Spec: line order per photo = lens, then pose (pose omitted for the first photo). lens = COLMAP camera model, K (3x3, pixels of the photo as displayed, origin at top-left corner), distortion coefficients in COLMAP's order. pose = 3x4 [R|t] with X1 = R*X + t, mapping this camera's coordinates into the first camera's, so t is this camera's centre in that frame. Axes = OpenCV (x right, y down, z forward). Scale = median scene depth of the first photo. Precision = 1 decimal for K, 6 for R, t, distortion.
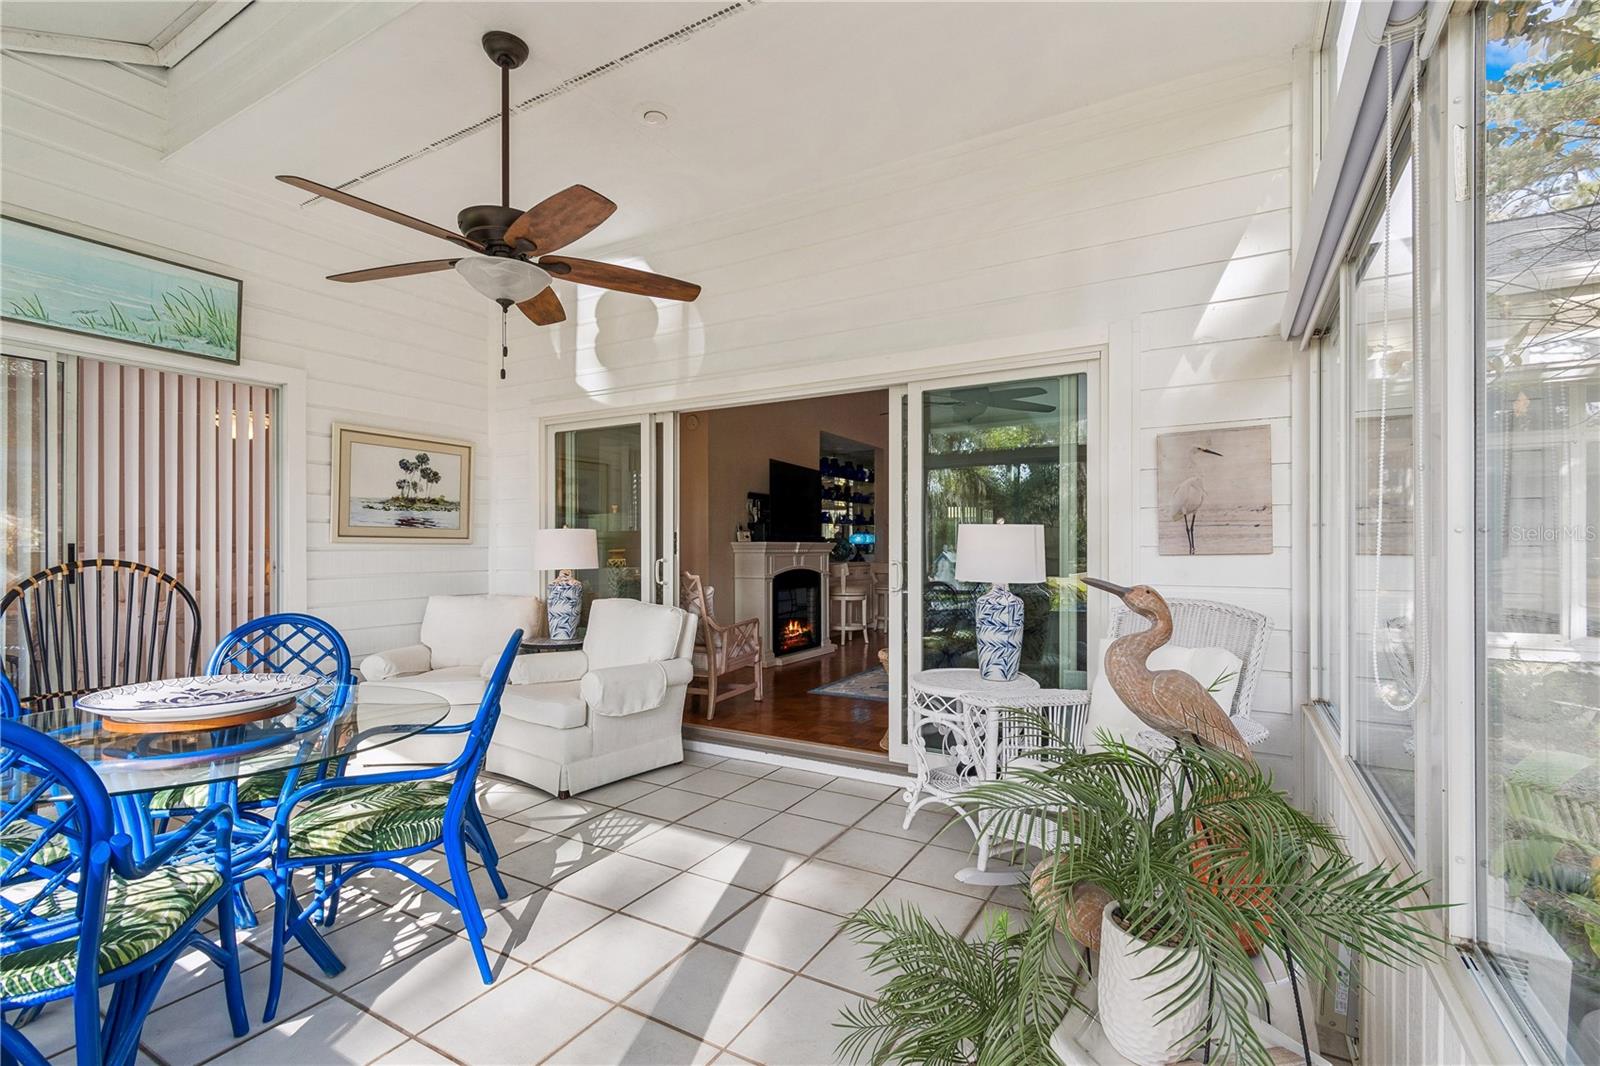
lens RADIAL K [[723.6, 0, 801.2], [0, 723.6, 544.8], [0, 0, 1]] dist [0.004232, -0.000654]
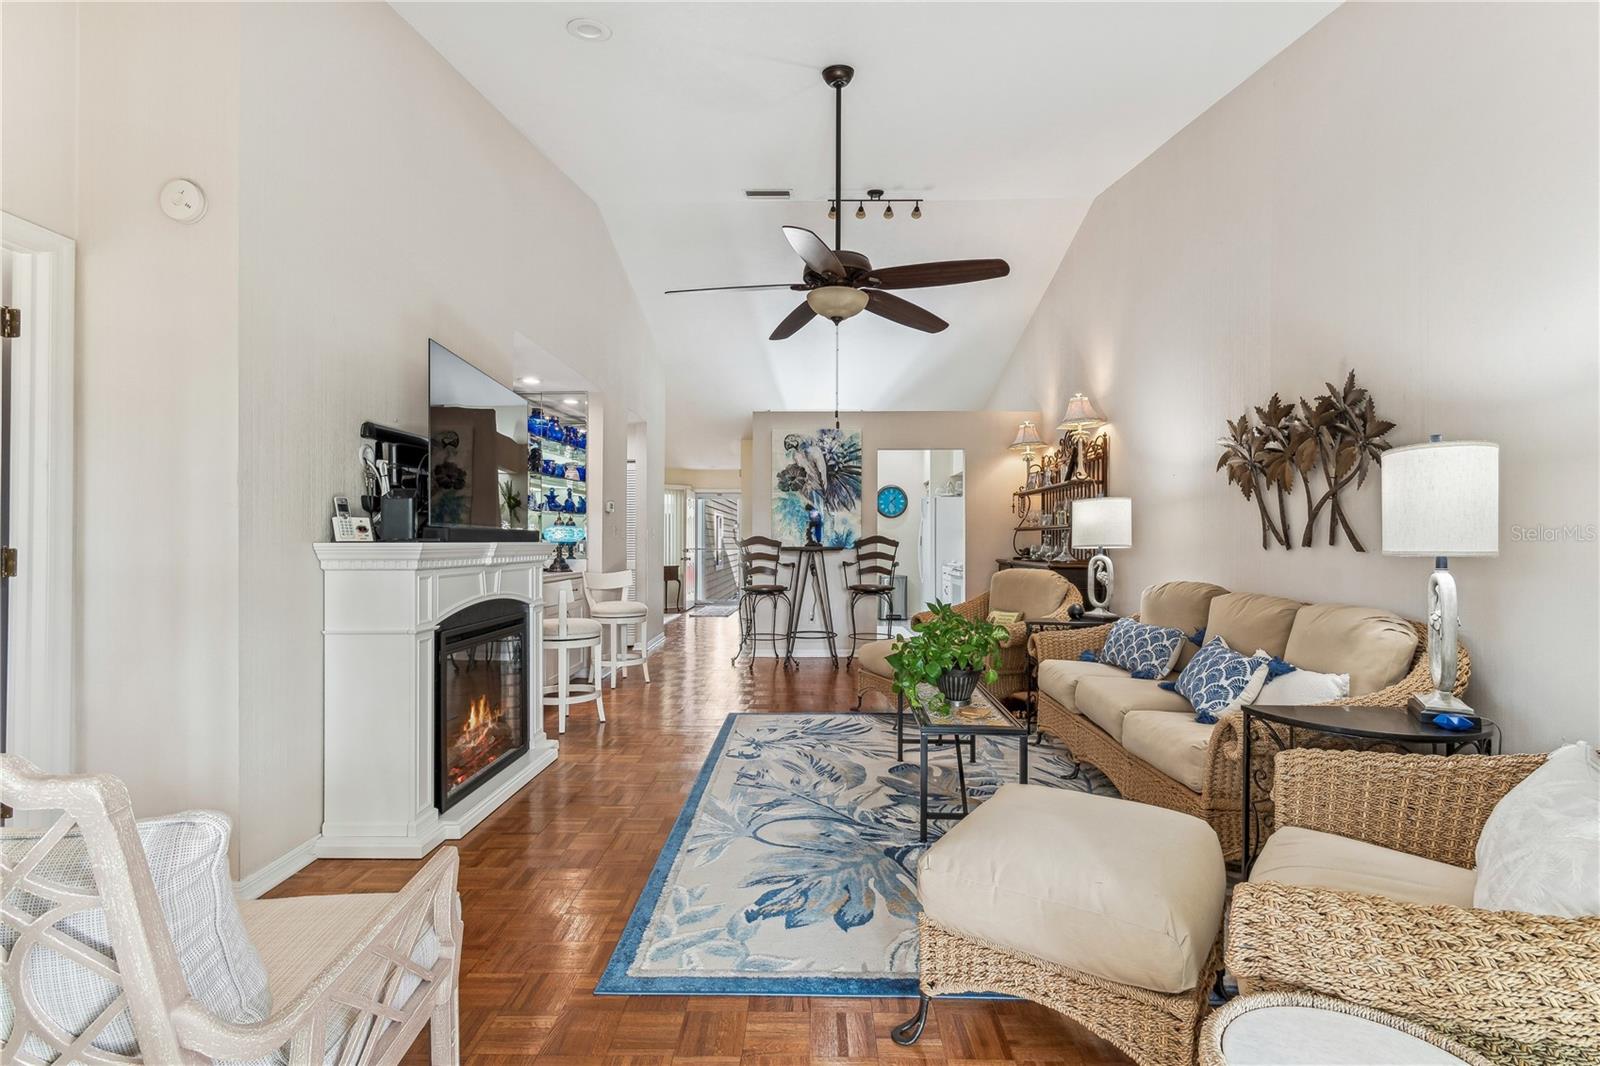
lens RADIAL K [[723.6, 0, 807.9], [0, 723.6, 535.7], [0, 0, 1]] dist [0.004232, -0.000654]
pose [[0.871497, 0.004111, 0.490383, -0.052817], [-0.002071, 0.999987, -0.004701, -0.006035], [-0.490396, 0.003081, 0.871494, 0.492751]]
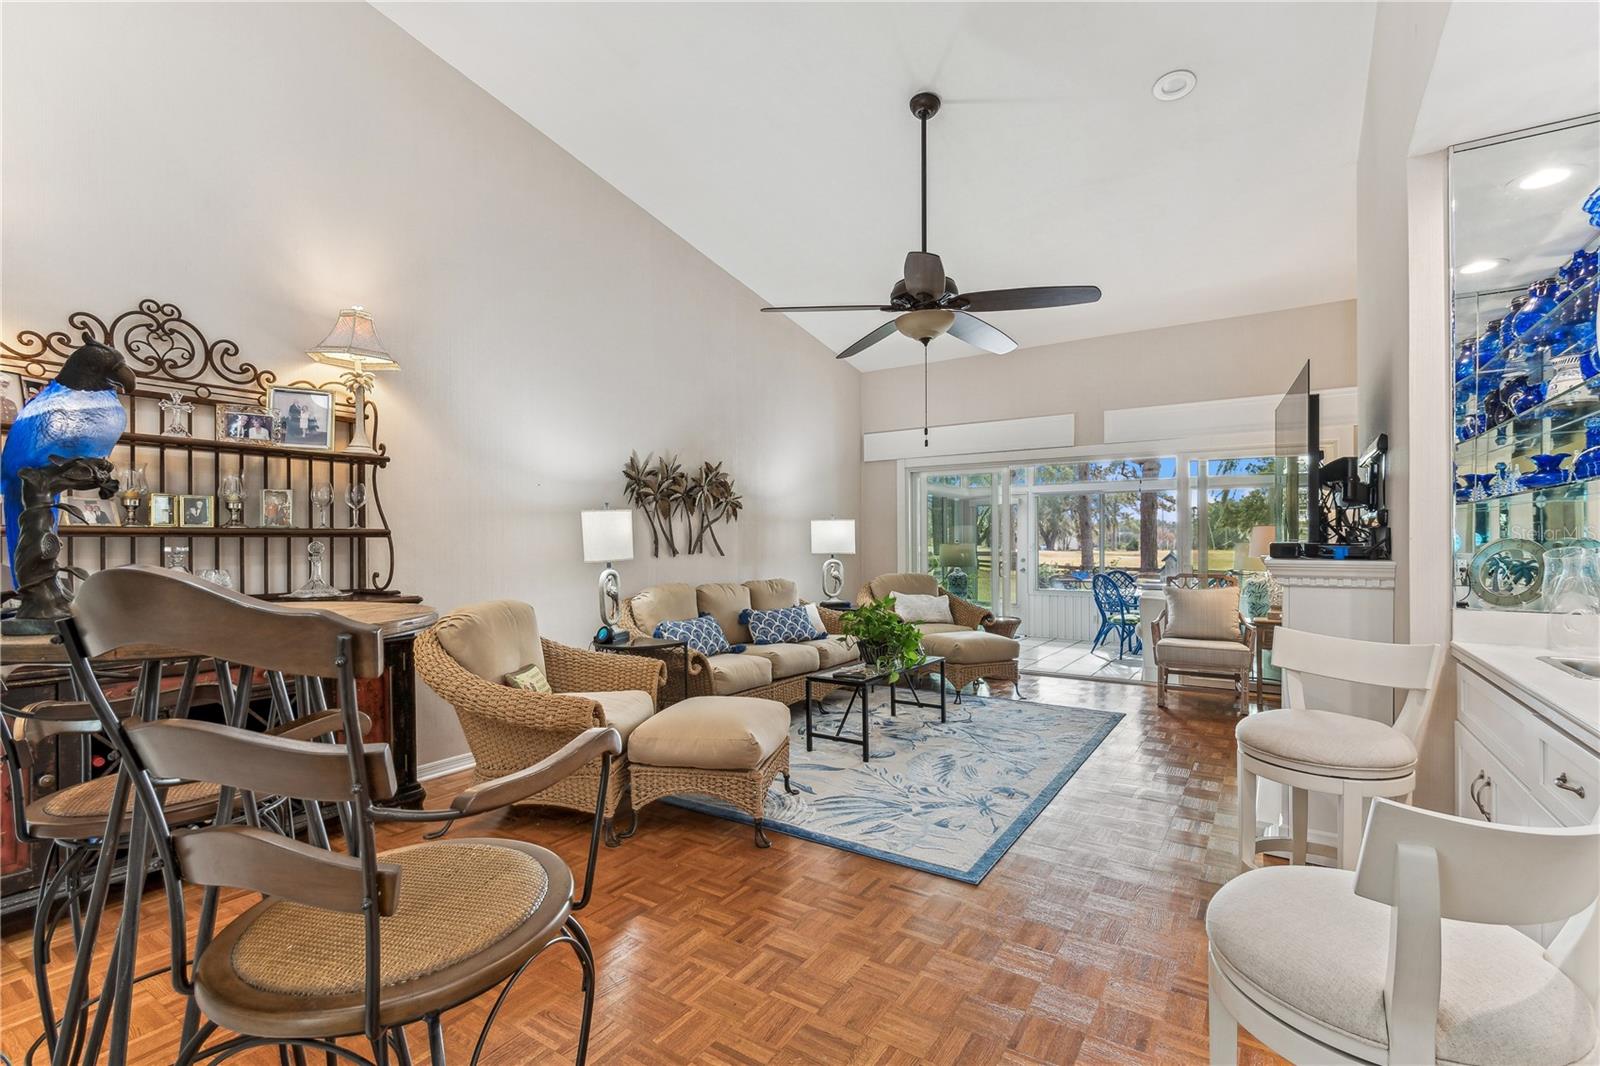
lens RADIAL K [[723.6, 0, 808.5], [0, 723.6, 542.6], [0, 0, 1]] dist [0.004232, -0.000654]
pose [[-0.998293, 0.004548, 0.058221, 0.275207], [0.004504, 0.999989, -0.000886, -0.012669], [-0.058224, -0.000622, -0.998303, 1.476054]]
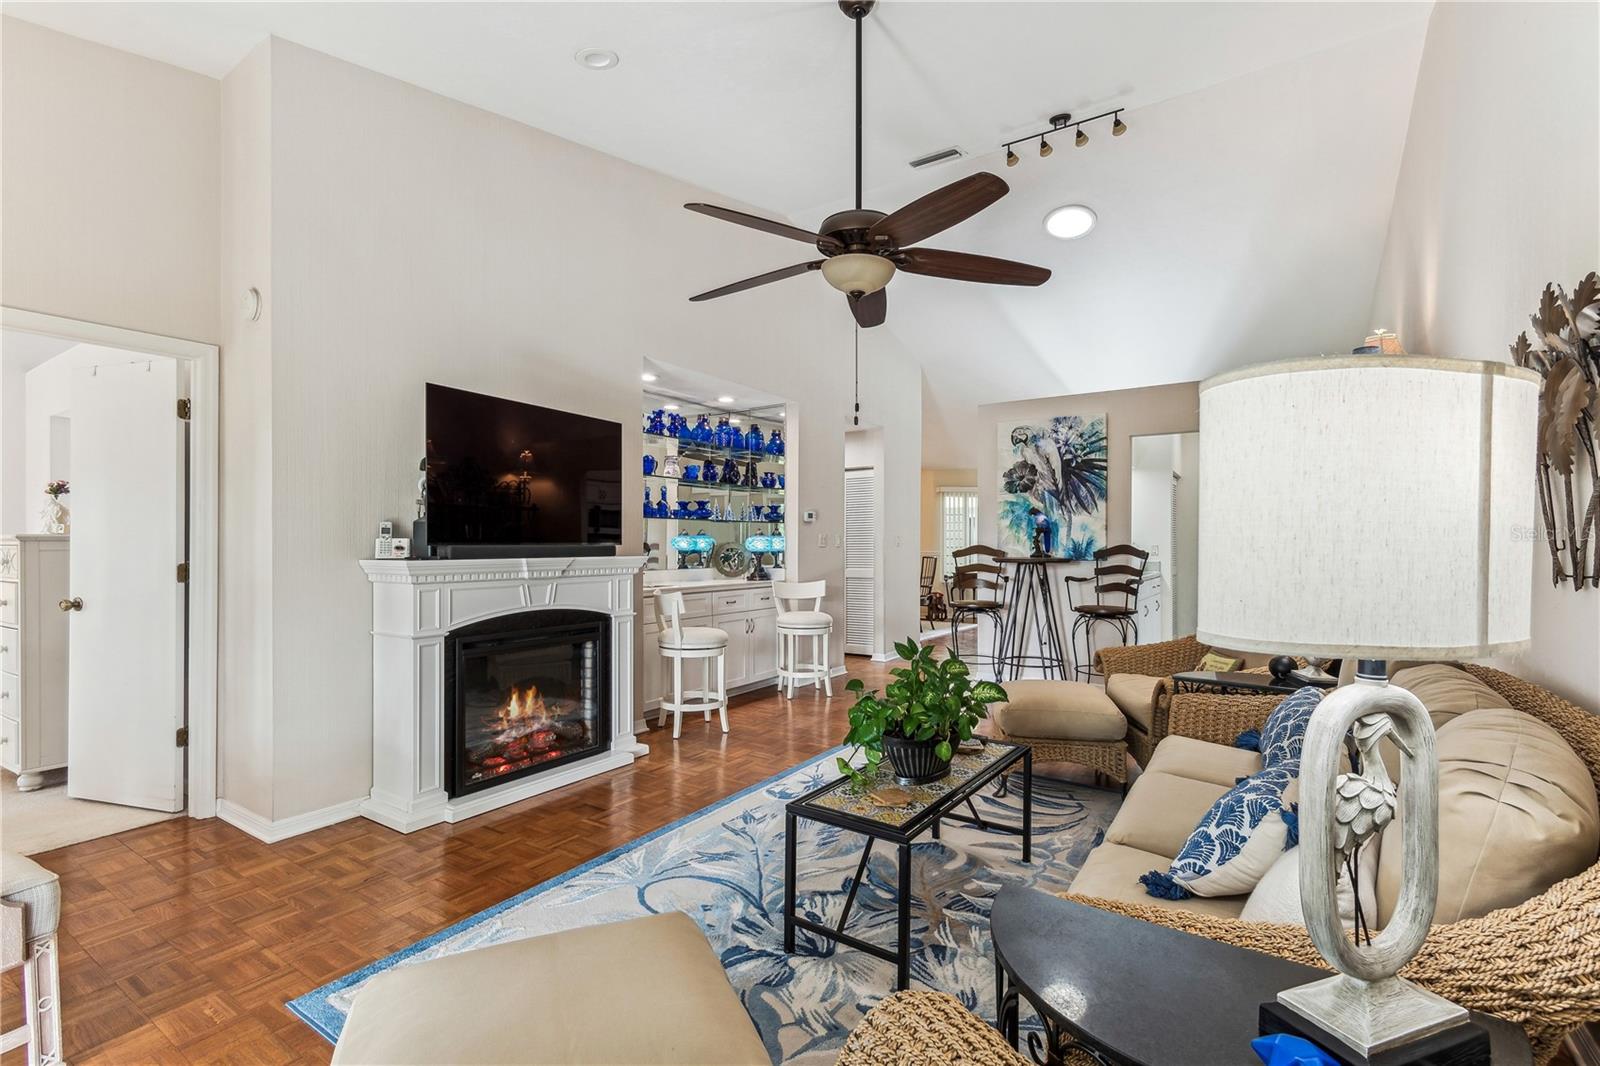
lens RADIAL K [[723.6, 0, 807.8], [0, 723.6, 540.0], [0, 0, 1]] dist [0.004232, -0.000654]
pose [[0.998327, -0.000022, -0.057820, 0.214617], [0.000021, 1.000000, -0.000019, -0.015893], [0.057820, 0.000017, 0.998327, 0.499221]]
